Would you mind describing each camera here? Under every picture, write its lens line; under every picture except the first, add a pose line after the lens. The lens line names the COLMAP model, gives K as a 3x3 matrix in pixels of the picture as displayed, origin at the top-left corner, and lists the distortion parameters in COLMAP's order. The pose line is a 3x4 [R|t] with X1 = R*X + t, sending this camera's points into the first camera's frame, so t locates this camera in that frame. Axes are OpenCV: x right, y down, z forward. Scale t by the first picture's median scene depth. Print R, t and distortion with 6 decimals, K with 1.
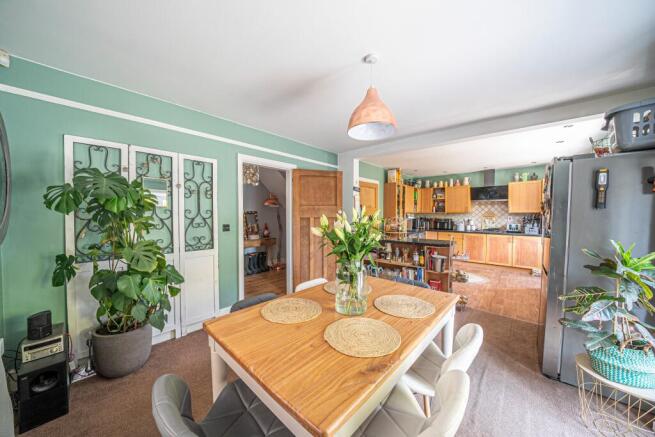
lens RADIAL K [[229.5, 0, 325.7], [0, 229.5, 217.8], [0, 0, 1]] dist [-0.016455, 0.000264]
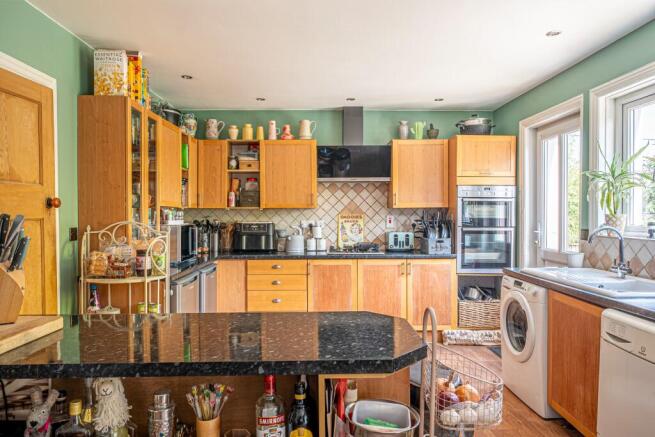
lens RADIAL K [[449.5, 0, 327.6], [0, 449.5, 218.3], [0, 0, 1]] dist [-0.002799, 0.001061]
pose [[0.734502, -0.011198, 0.678514, 0.108163], [0.015520, 0.999880, -0.000299, -0.003450], [-0.678429, 0.010750, 0.734587, 0.411843]]
